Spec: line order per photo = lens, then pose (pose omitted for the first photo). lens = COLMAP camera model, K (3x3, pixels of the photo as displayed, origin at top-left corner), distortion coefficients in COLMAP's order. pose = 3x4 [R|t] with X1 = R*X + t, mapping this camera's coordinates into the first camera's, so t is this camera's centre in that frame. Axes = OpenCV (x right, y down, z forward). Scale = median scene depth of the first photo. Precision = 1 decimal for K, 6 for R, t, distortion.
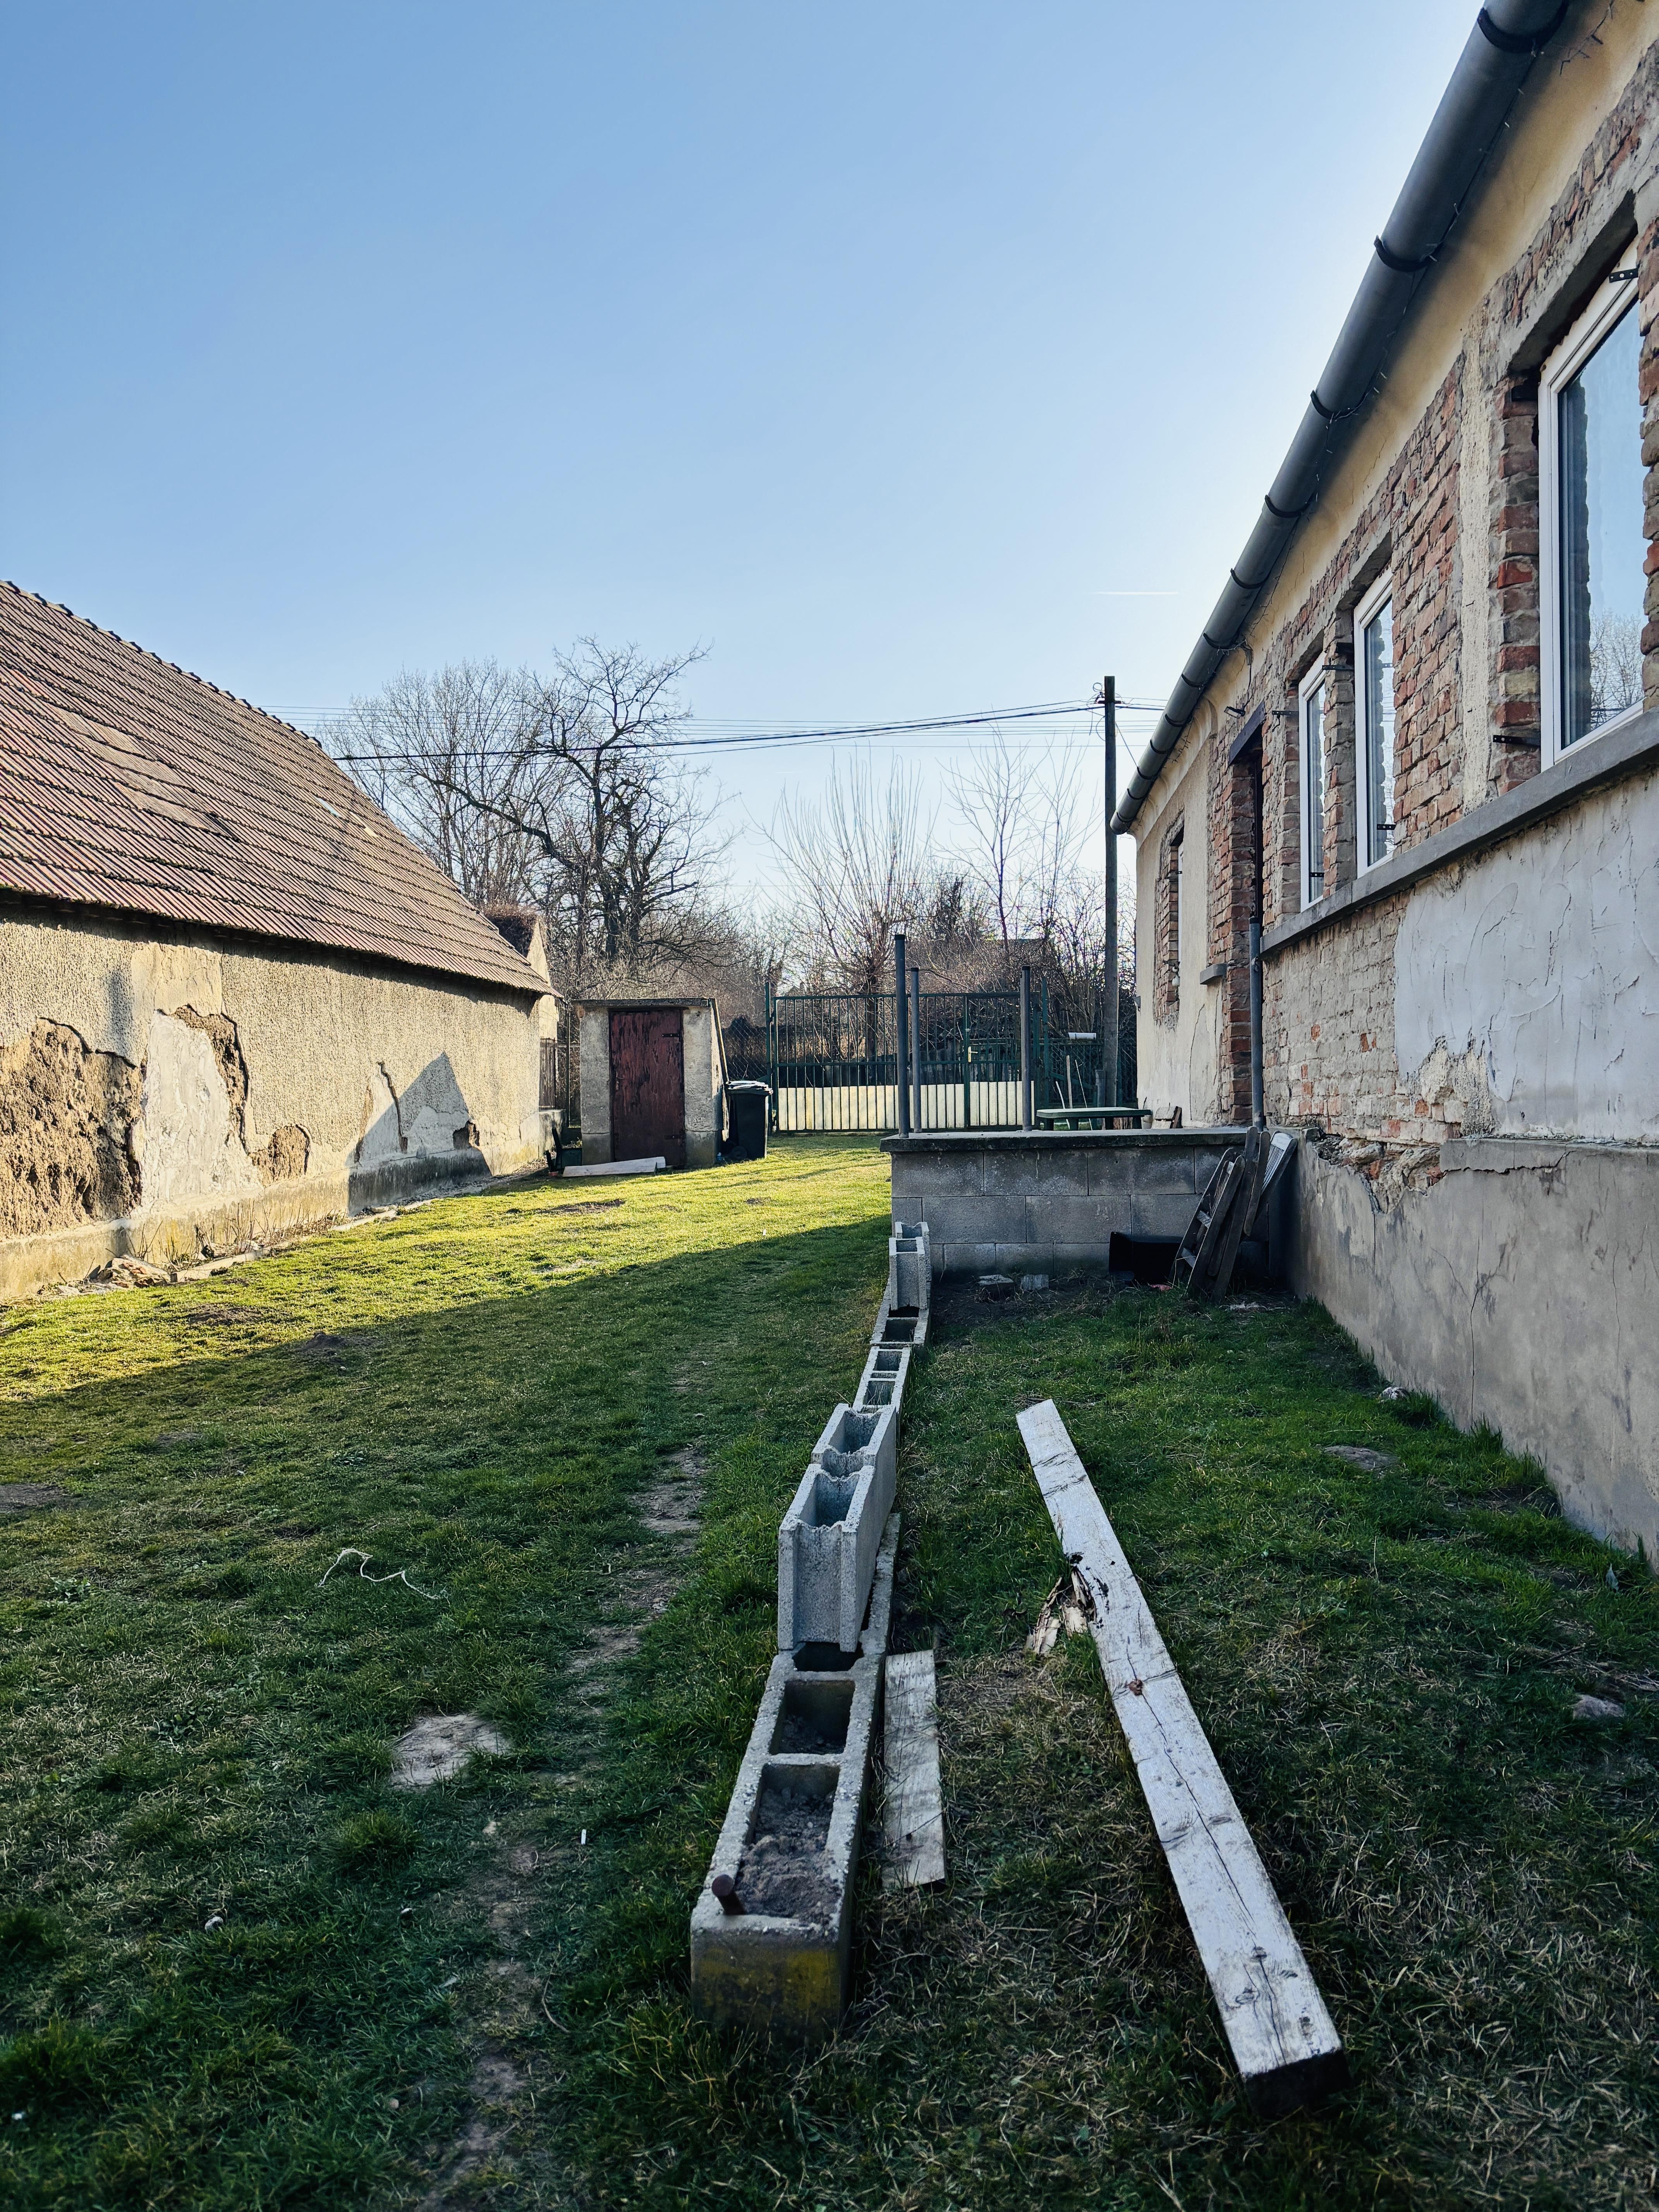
lens RADIAL K [[1656.3, 0, 827.4], [0, 1656.3, 1100.6], [0, 0, 1]] dist [0.034592, -0.033763]
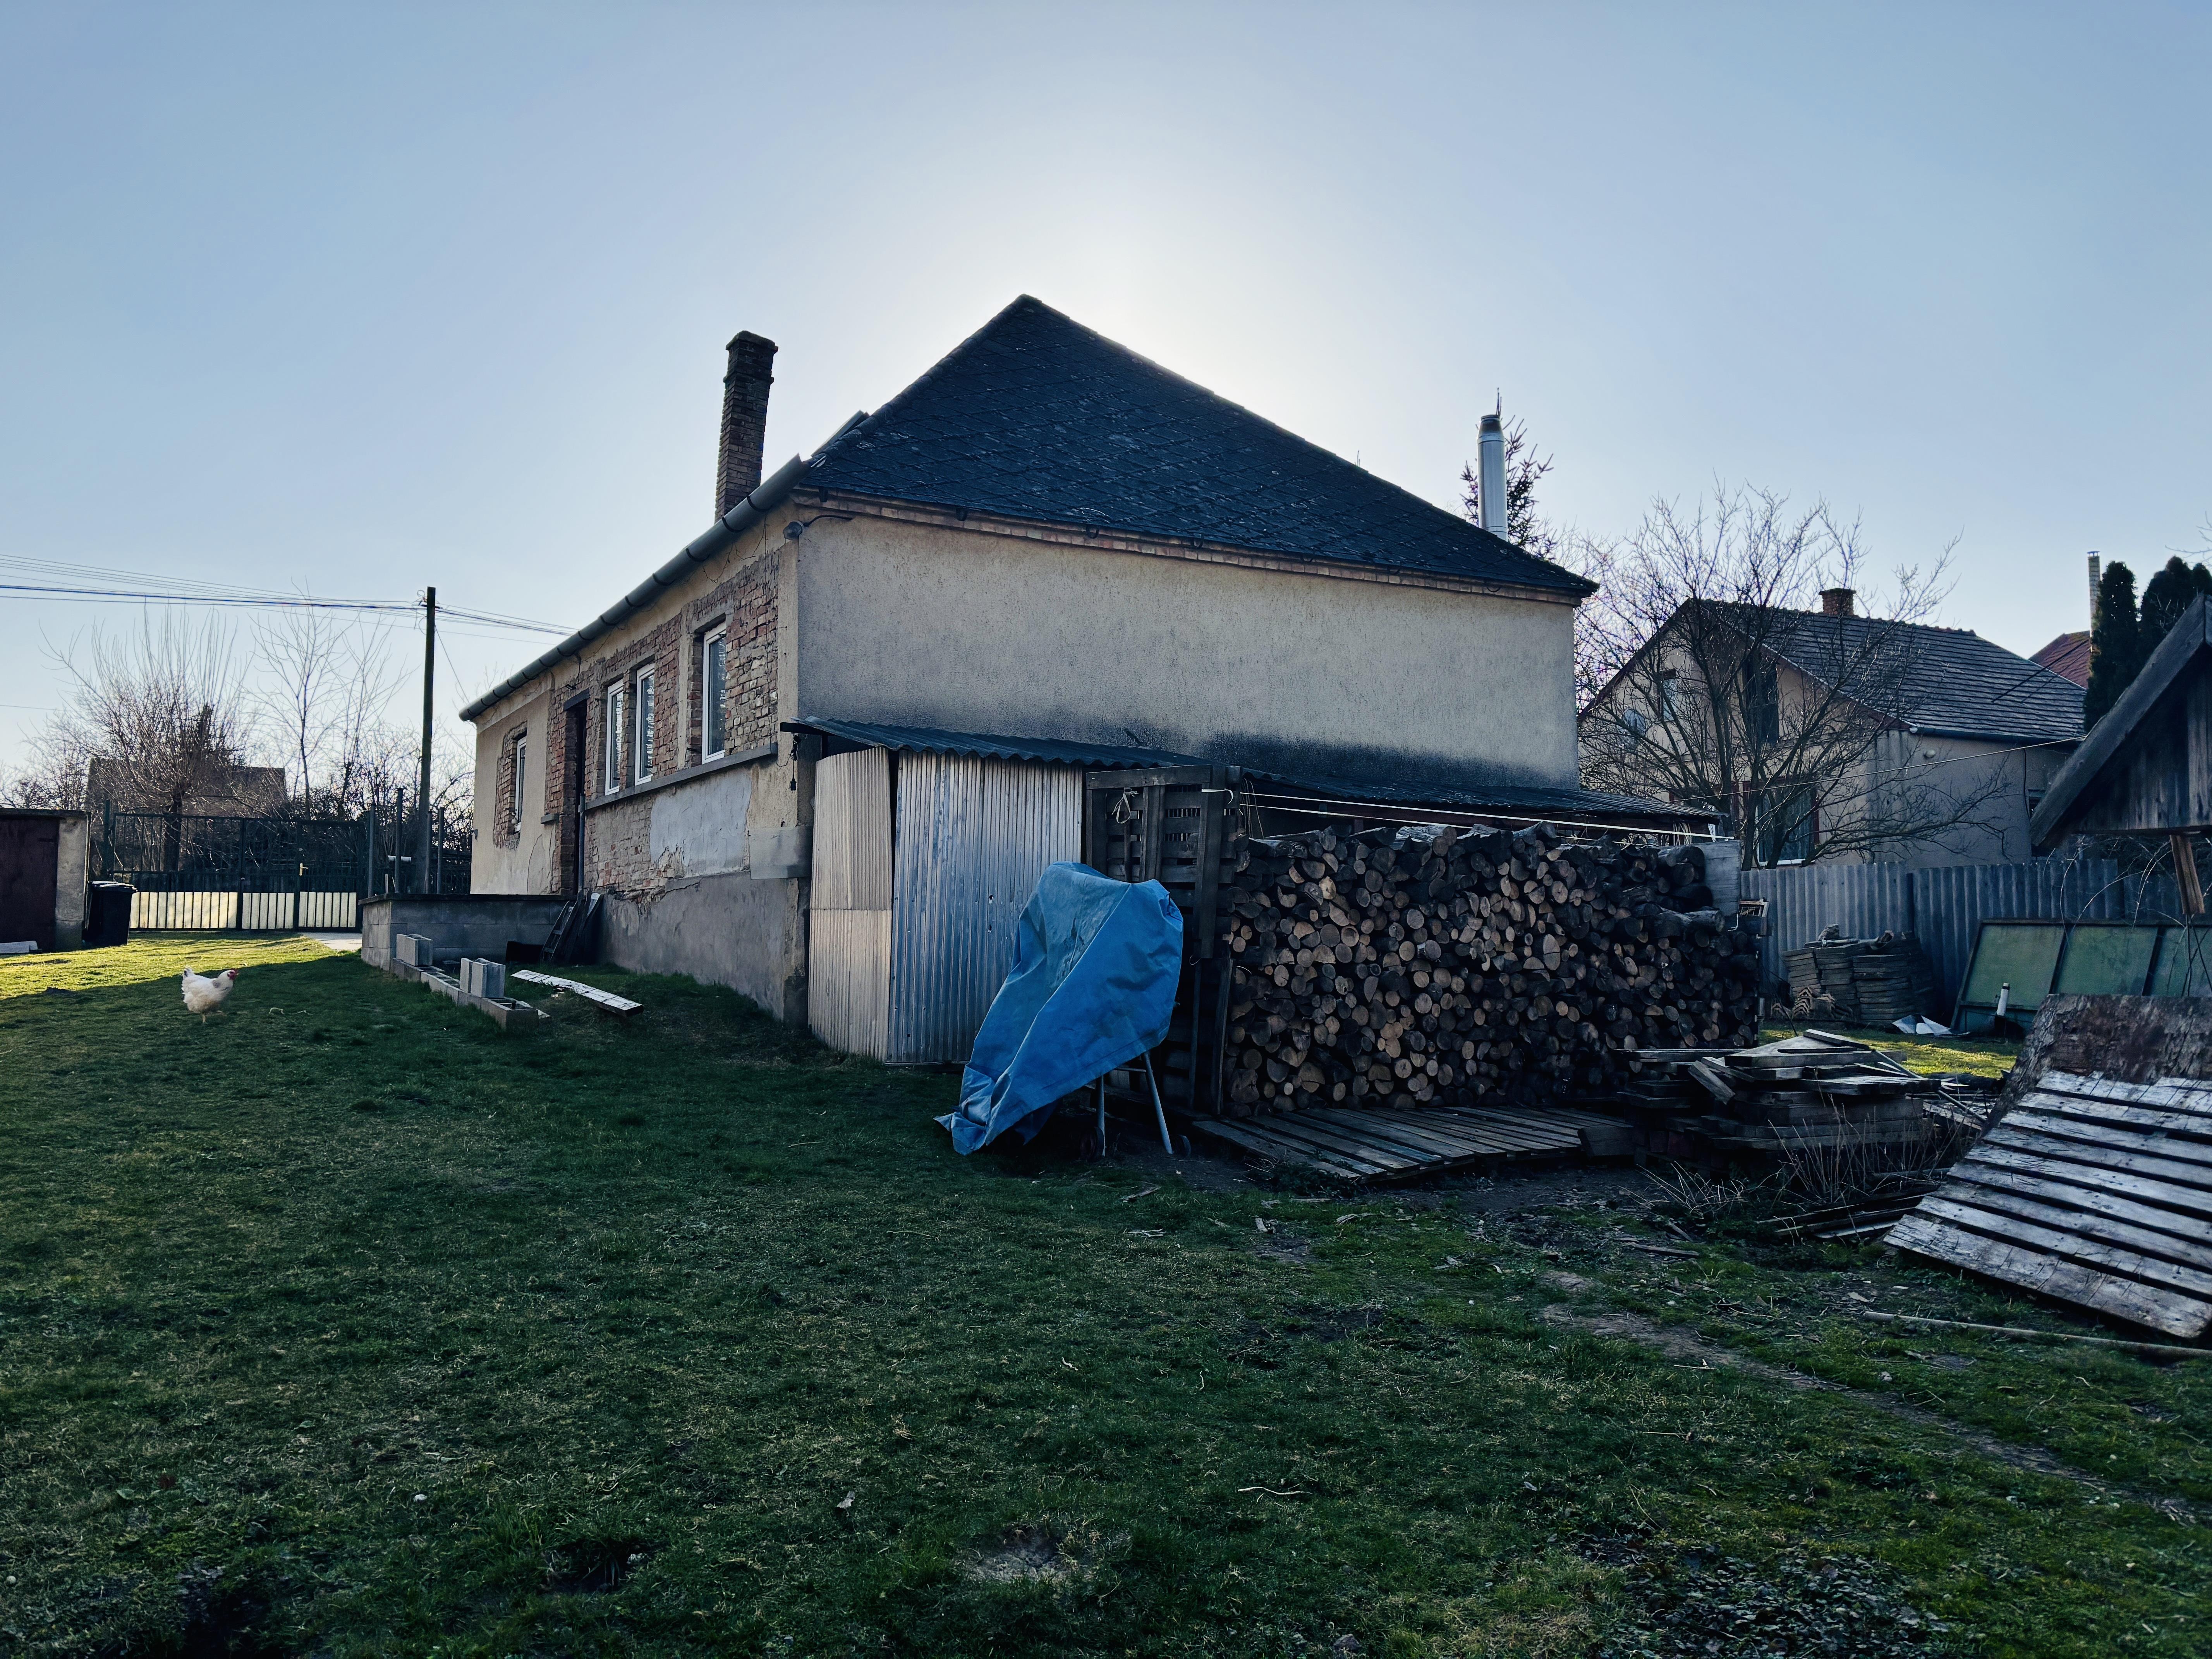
lens RADIAL K [[1656.3, 0, 1100.3], [0, 1656.3, 817.3], [0, 0, 1]] dist [0.034592, -0.033763]
pose [[0.819295, 0.059487, 0.570278, -0.426645], [-0.014550, 0.996440, -0.083037, 0.089662], [-0.573187, 0.059735, 0.817244, -1.155256]]
